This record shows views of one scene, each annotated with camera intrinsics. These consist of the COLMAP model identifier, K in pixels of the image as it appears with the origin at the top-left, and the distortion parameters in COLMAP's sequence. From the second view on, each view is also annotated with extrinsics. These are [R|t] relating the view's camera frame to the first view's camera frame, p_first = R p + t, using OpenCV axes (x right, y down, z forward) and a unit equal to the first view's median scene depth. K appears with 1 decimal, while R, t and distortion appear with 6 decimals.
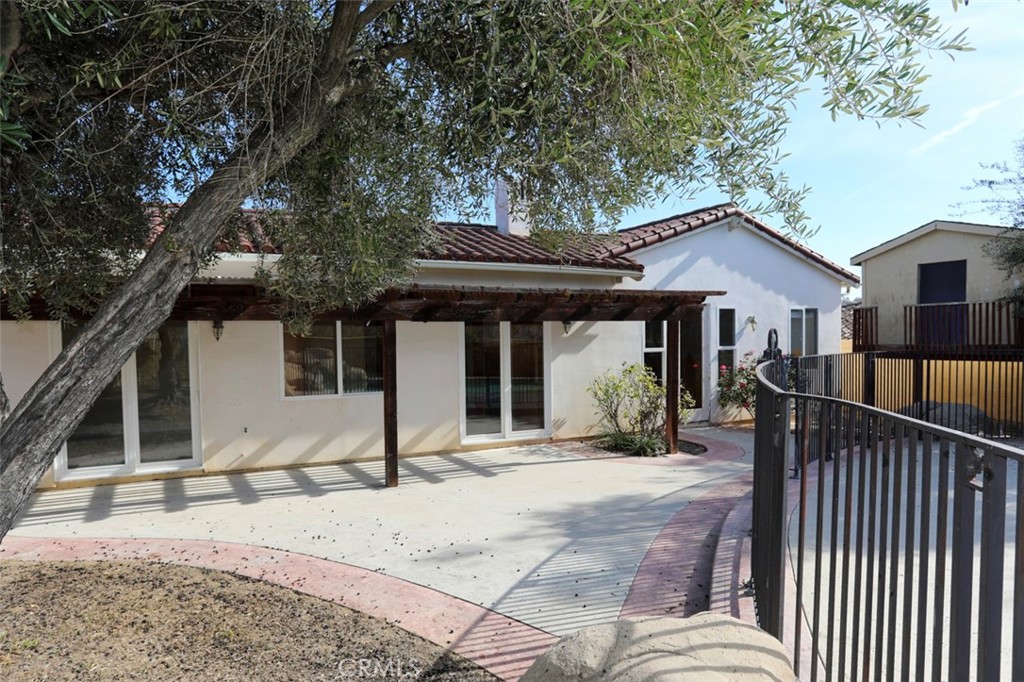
lens RADIAL K [[637.6, 0, 512.0], [0, 637.6, 341.0], [0, 0, 1]] dist [-0.001325, 0.000064]
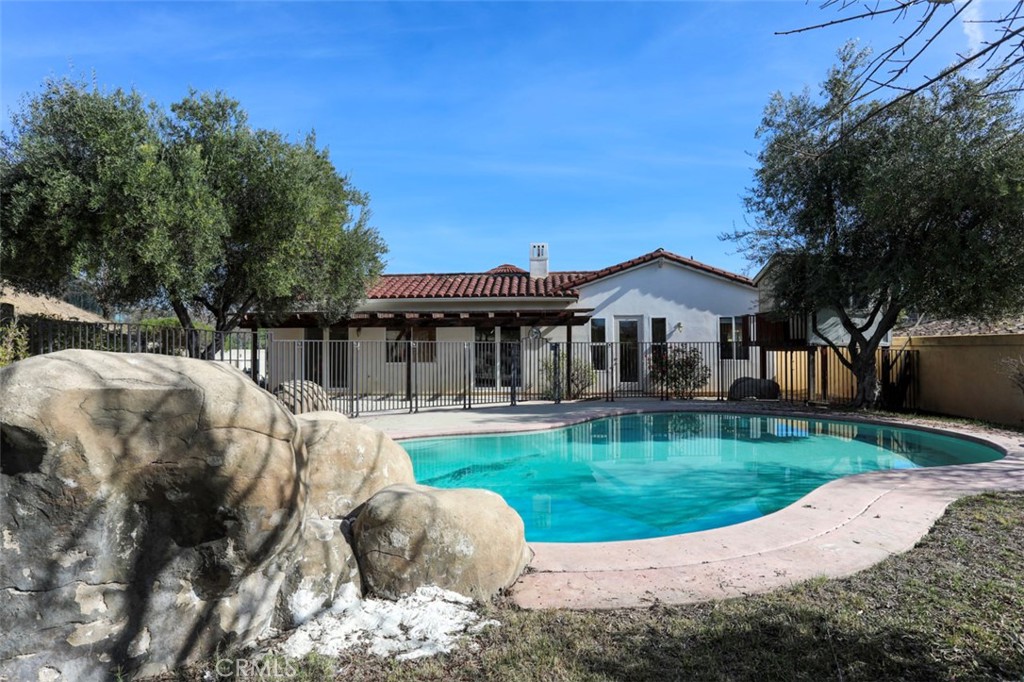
lens RADIAL K [[583.3, 0, 512.0], [0, 583.3, 341.0], [0, 0, 1]] dist [0.003338, 0.000666]
pose [[0.867771, 0.000101, -0.496965, 0.804374], [-0.006875, 0.999907, -0.011803, 0.025832], [0.496917, 0.013659, 0.867691, -0.429862]]
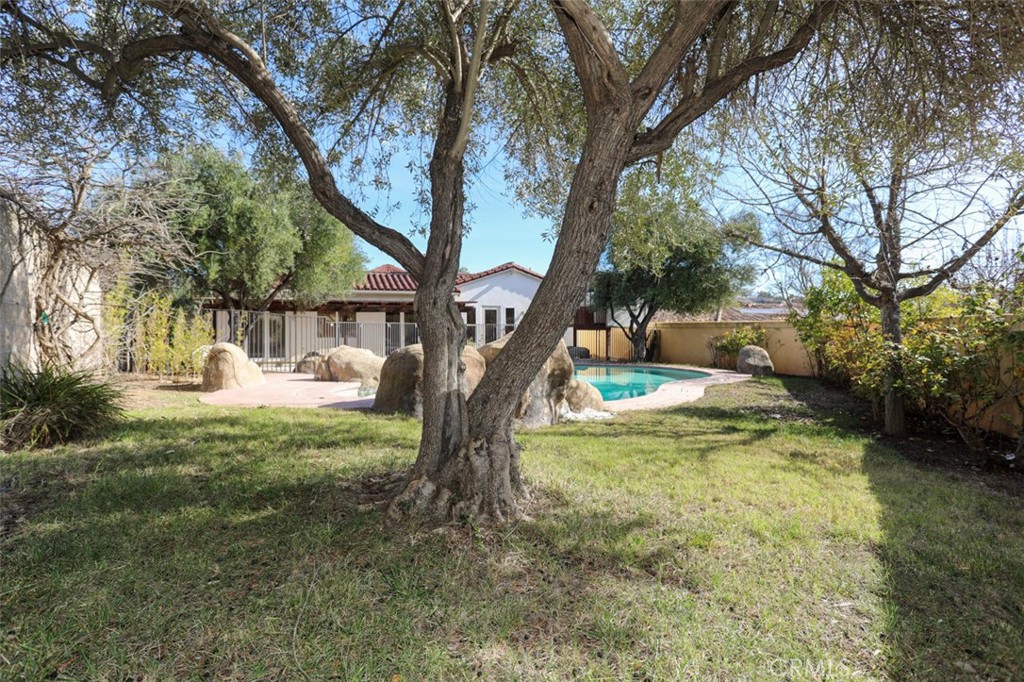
lens RADIAL K [[500.4, 0, 492.6], [0, 500.4, 325.4], [0, 0, 1]] dist [-0.023834, -0.000090]
pose [[0.984758, 0.009510, -0.173667, 0.651035], [-0.011327, 0.999891, -0.009475, 0.032679], [0.173558, 0.011297, 0.984759, -0.869363]]
